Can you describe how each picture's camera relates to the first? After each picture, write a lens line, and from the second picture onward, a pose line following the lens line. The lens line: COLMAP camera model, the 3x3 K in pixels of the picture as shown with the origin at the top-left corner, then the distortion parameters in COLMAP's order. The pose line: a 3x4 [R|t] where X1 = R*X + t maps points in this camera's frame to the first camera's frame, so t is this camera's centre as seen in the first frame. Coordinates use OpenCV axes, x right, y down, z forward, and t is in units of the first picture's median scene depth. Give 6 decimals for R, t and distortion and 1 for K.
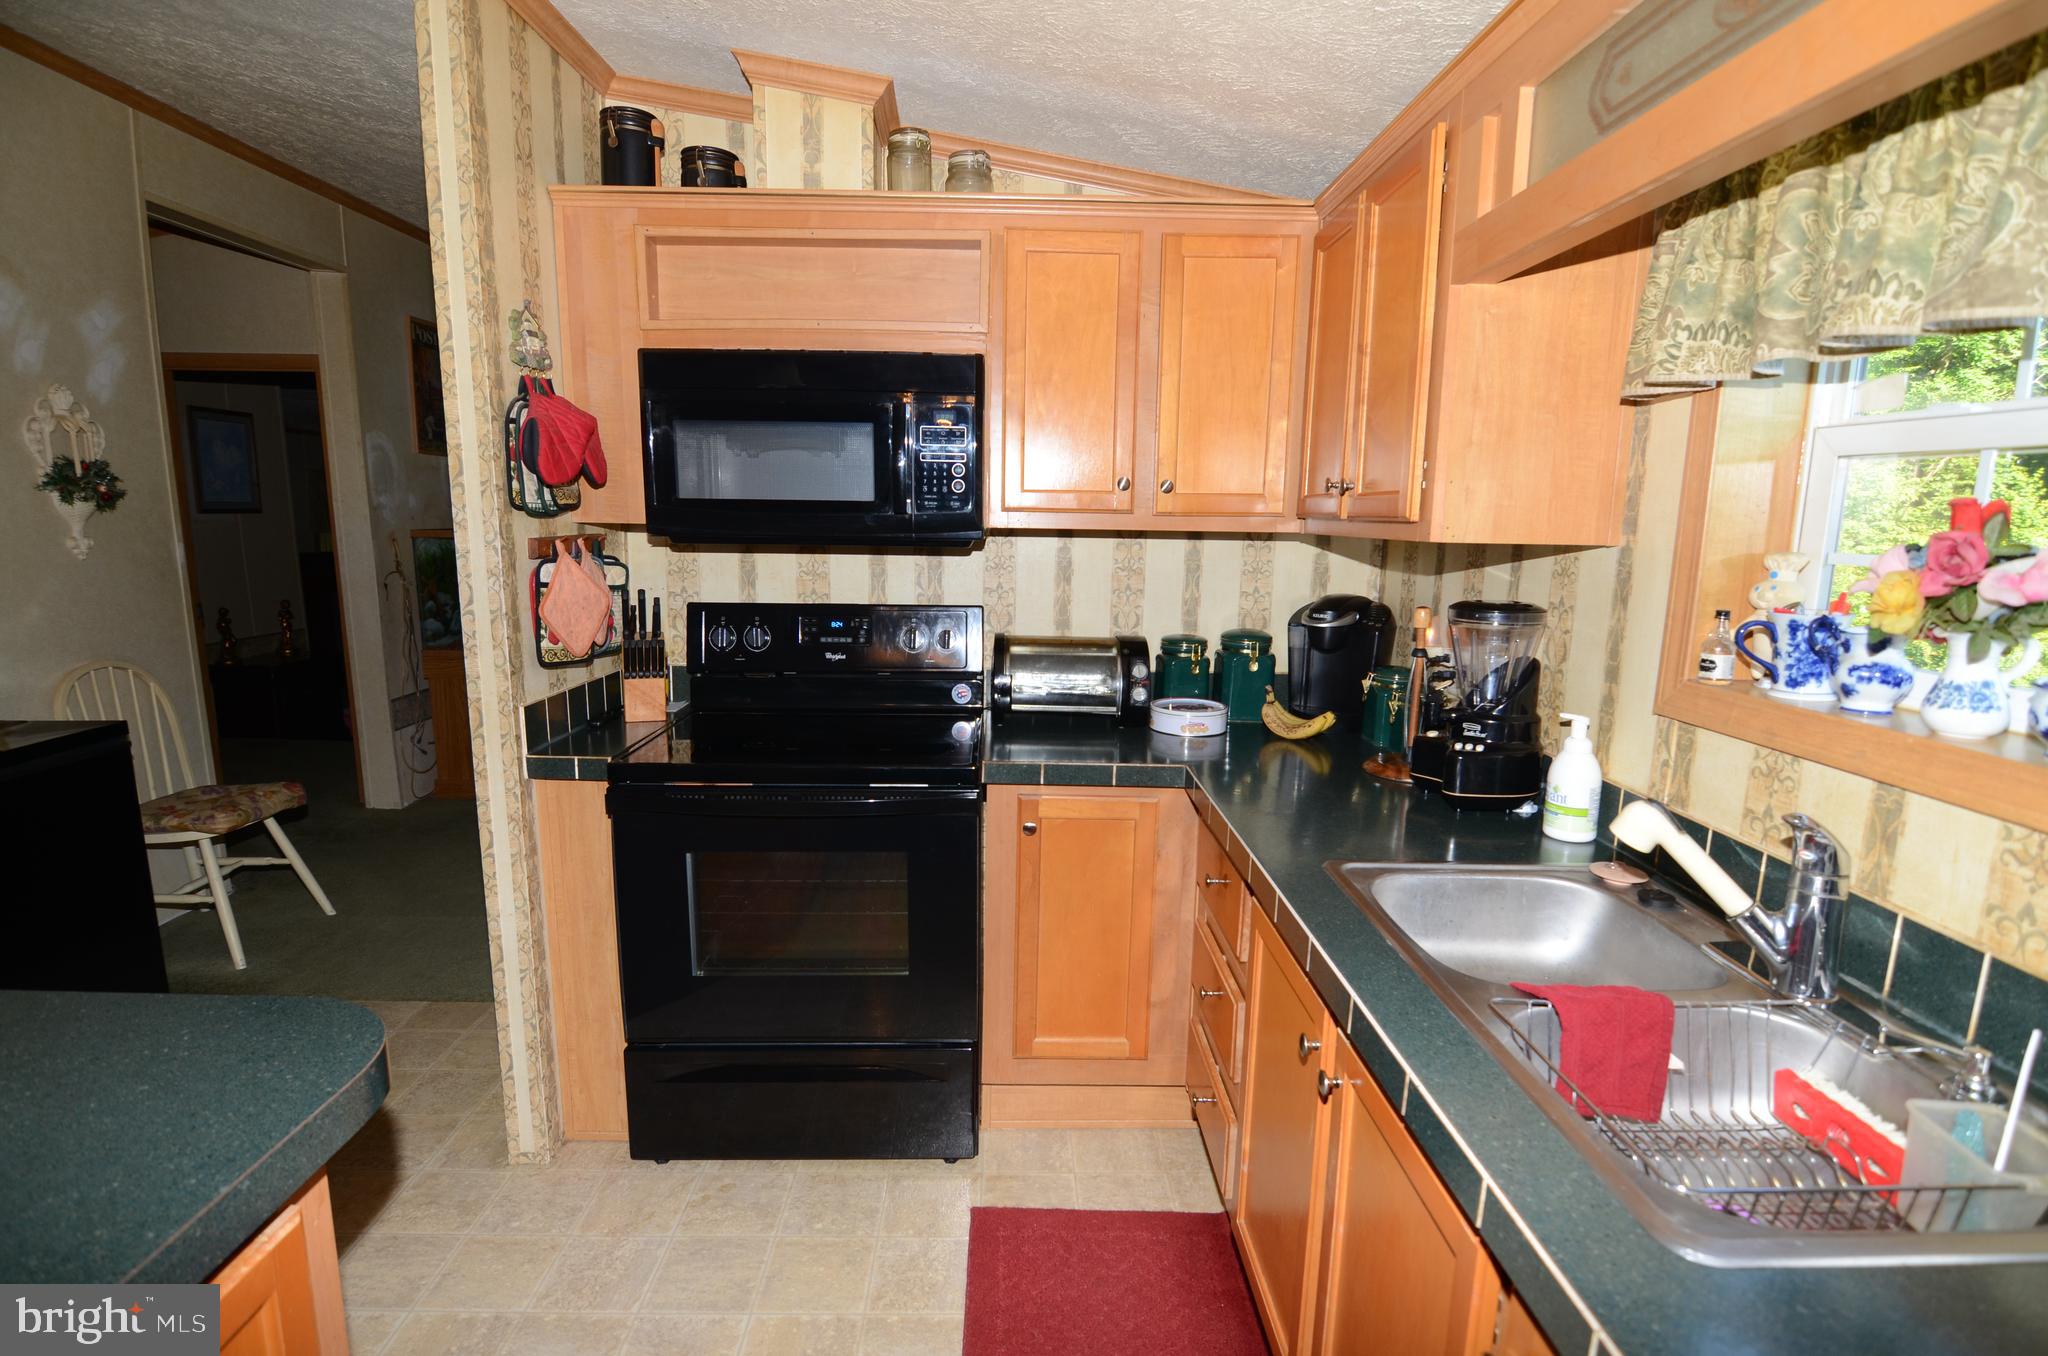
lens RADIAL K [[987.1, 0, 1028.3], [0, 987.1, 692.5], [0, 0, 1]] dist [-0.010693, -0.007739]
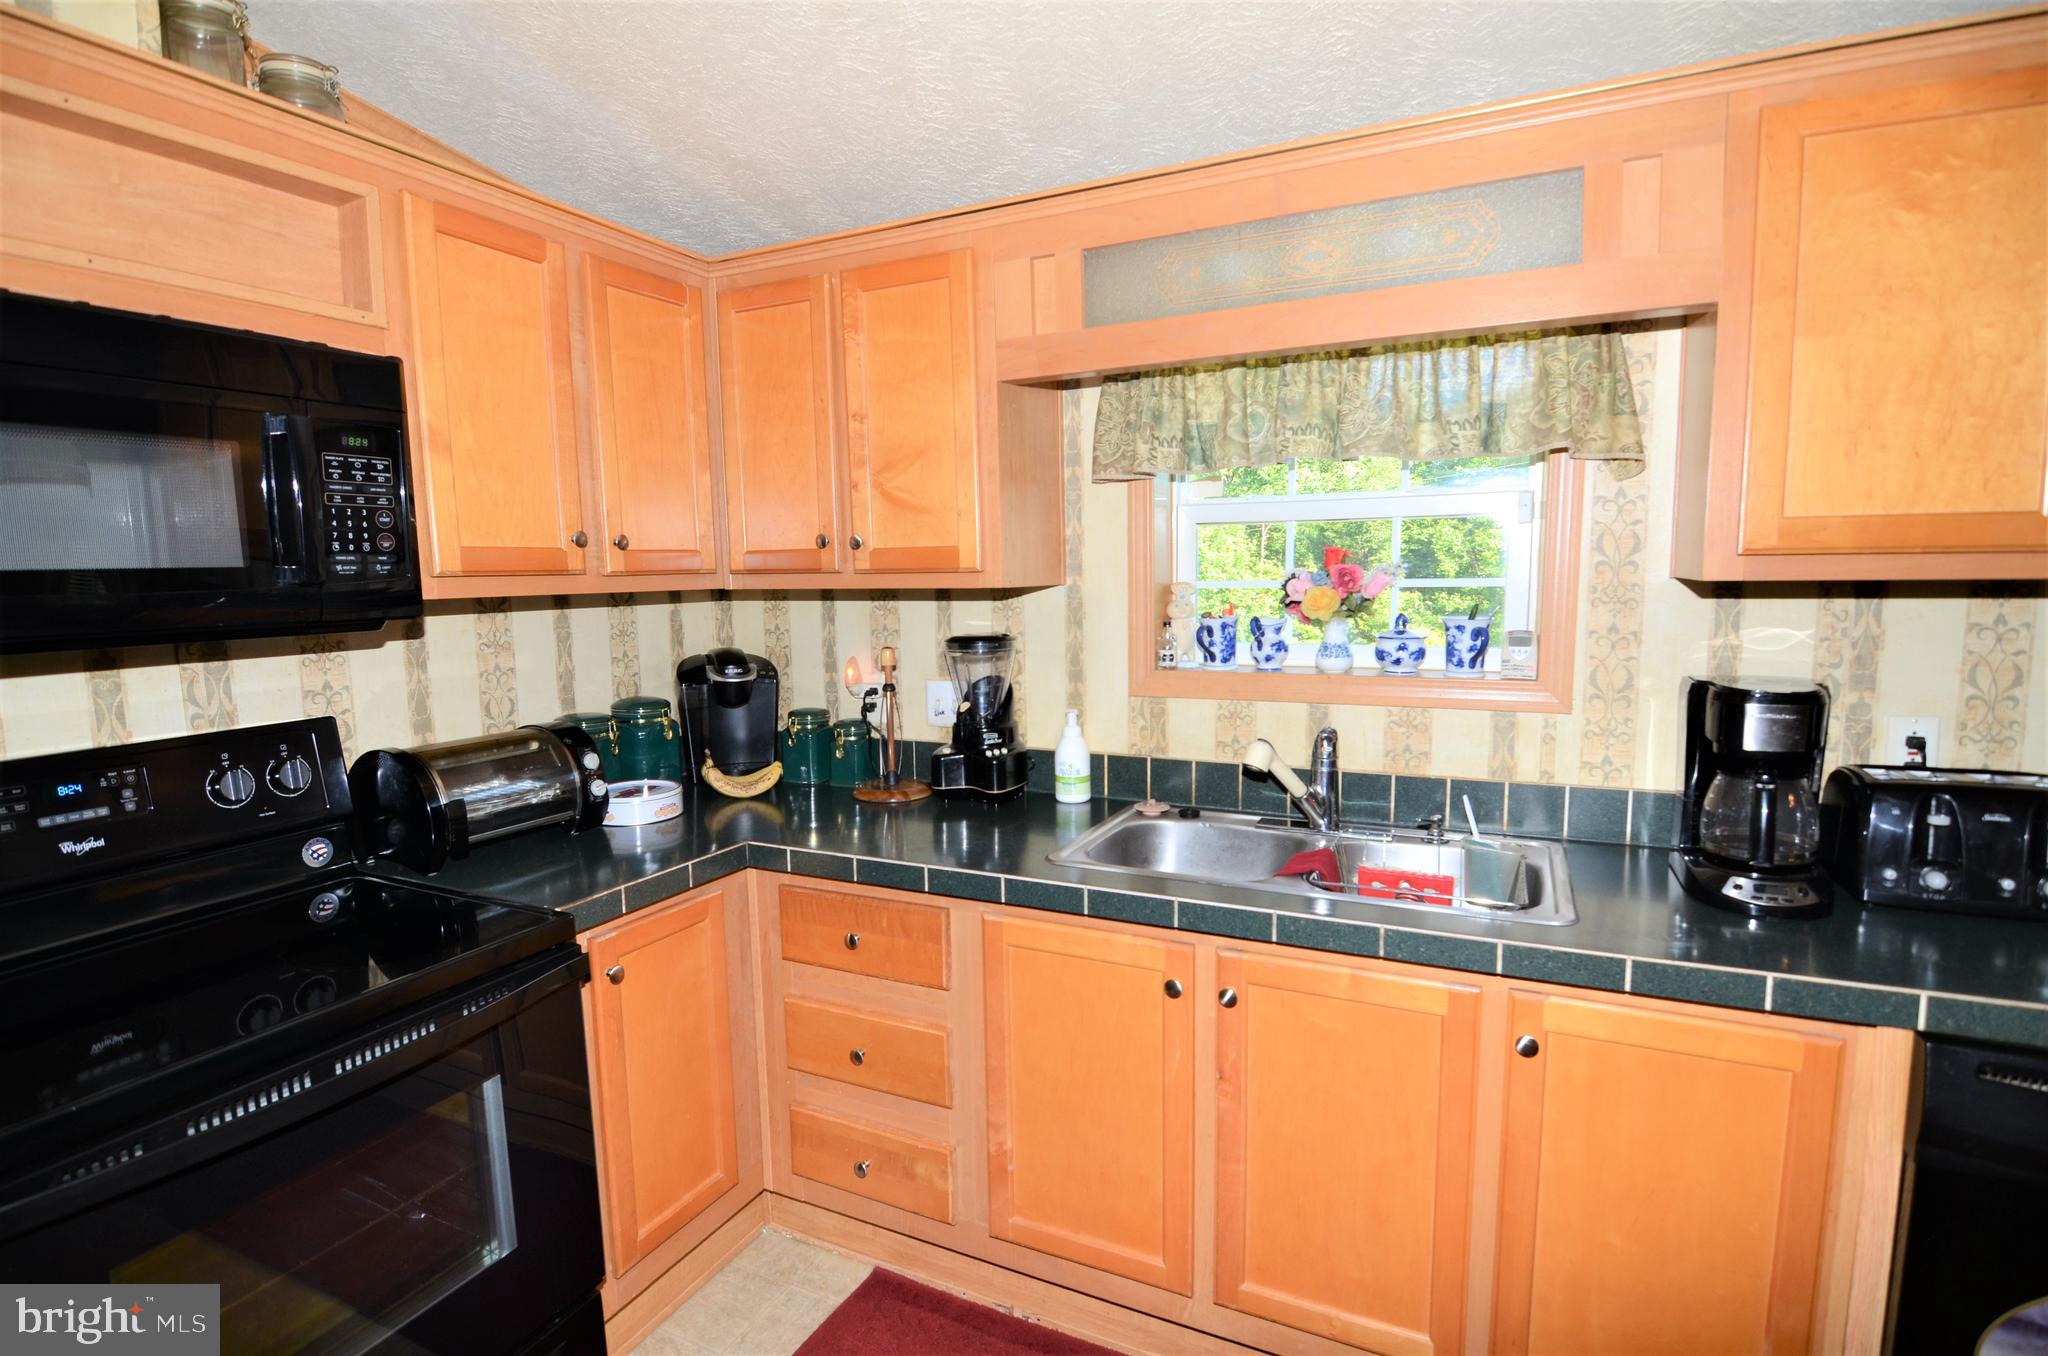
lens RADIAL K [[987.1, 0, 1027.4], [0, 987.1, 688.9], [0, 0, 1]] dist [-0.010693, -0.007739]
pose [[0.452518, -0.132220, 0.881899, -0.485669], [0.180148, 0.982111, 0.054807, -0.065569], [-0.873369, 0.134071, 0.468242, 0.301467]]
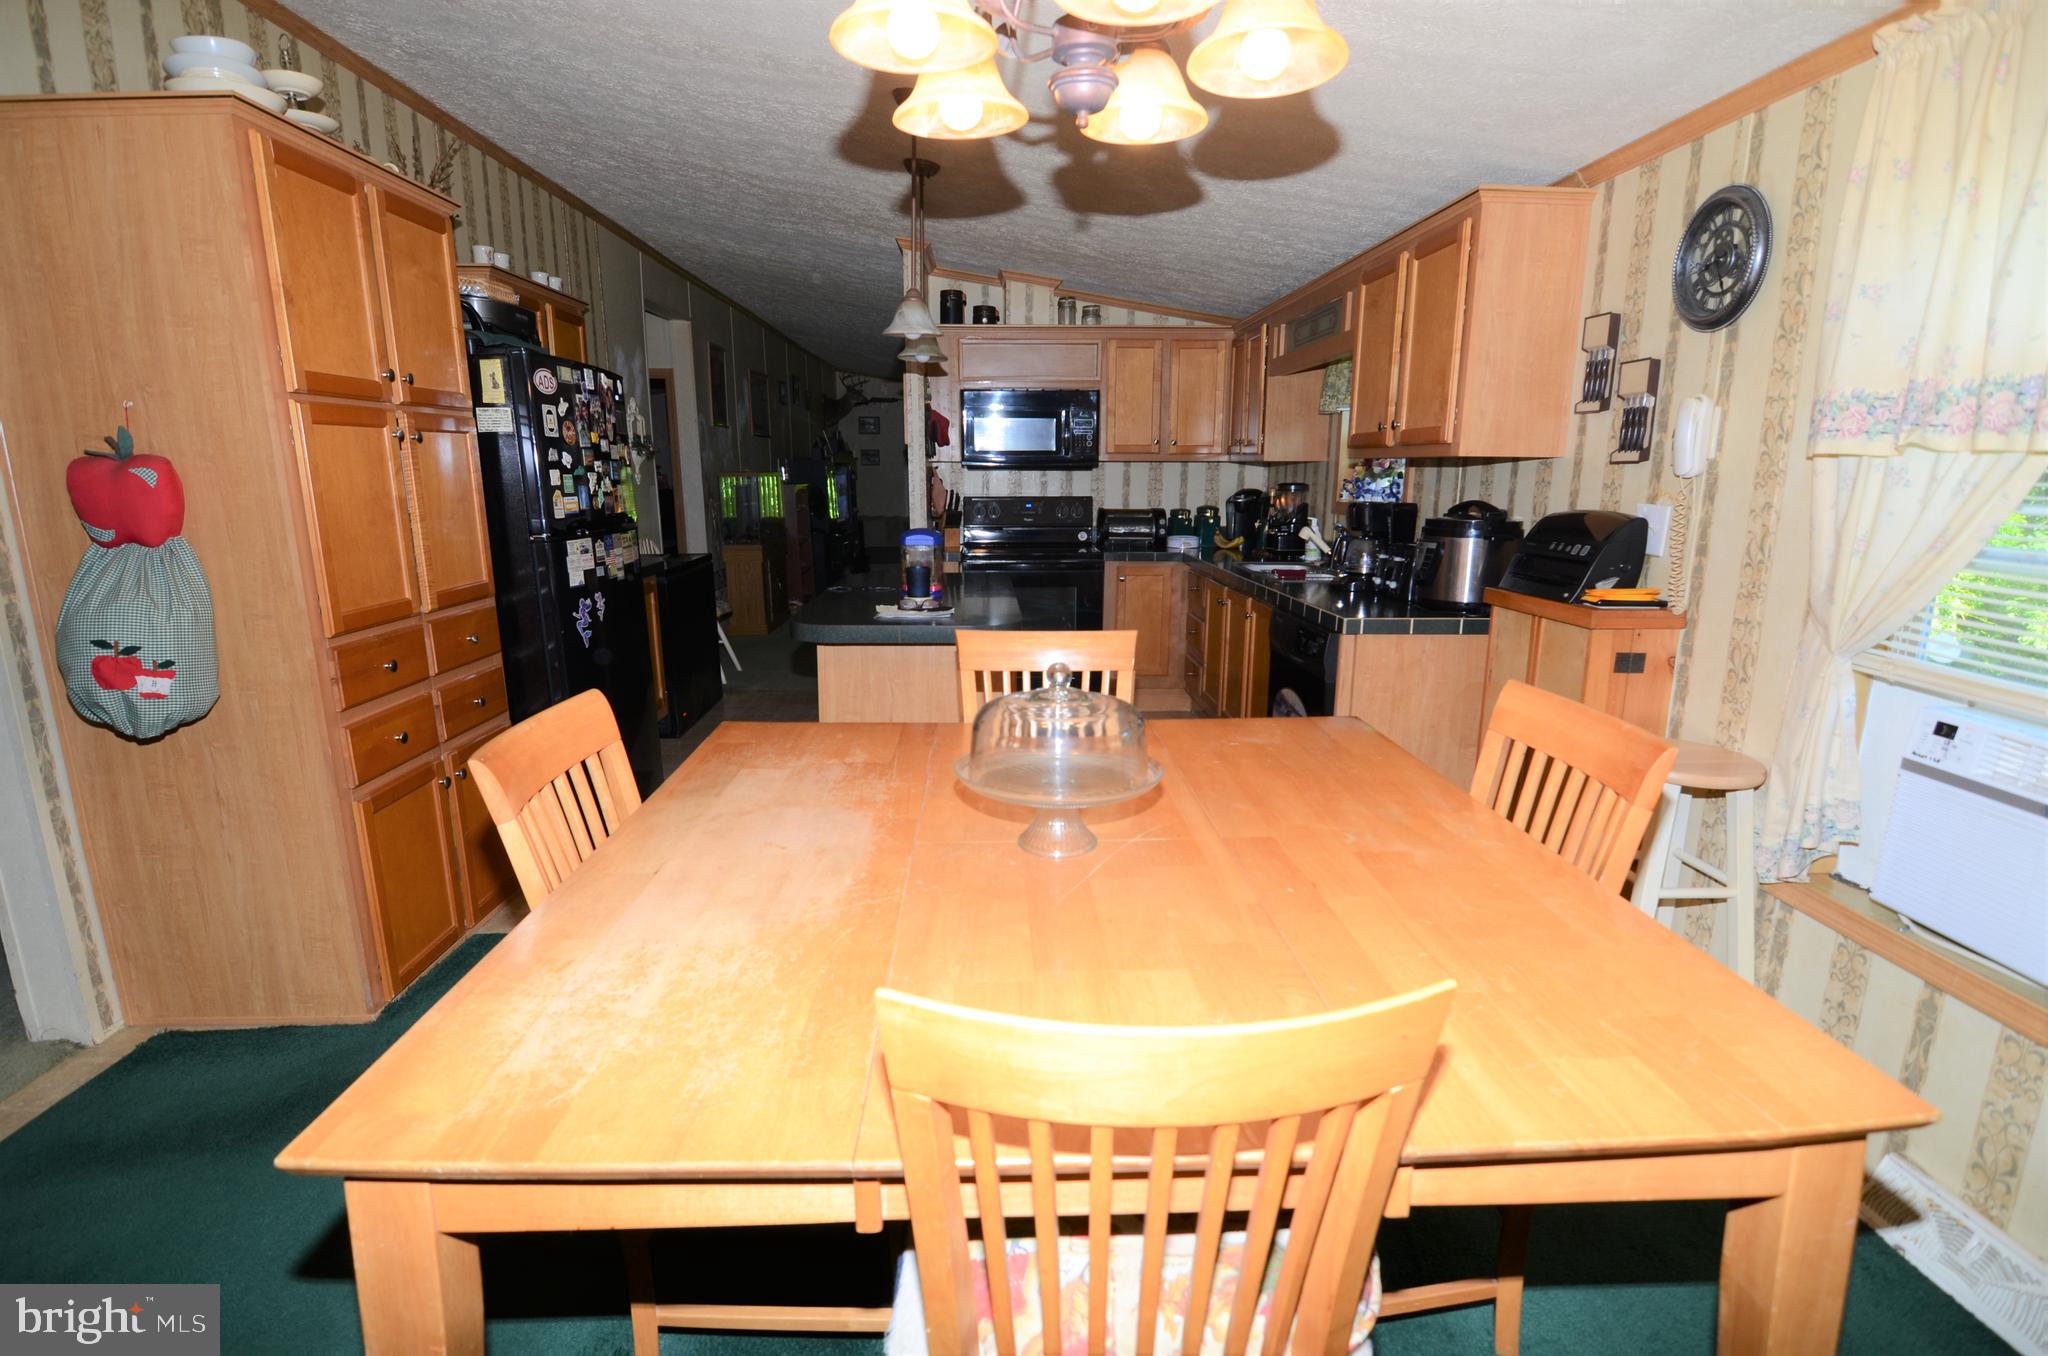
lens RADIAL K [[987.1, 0, 1027.7], [0, 987.1, 688.0], [0, 0, 1]] dist [-0.010693, -0.007739]
pose [[0.999588, -0.020411, 0.020171, -0.286632], [0.019470, 0.998760, 0.045811, 0.283878], [-0.021081, -0.045400, 0.998746, -1.481982]]
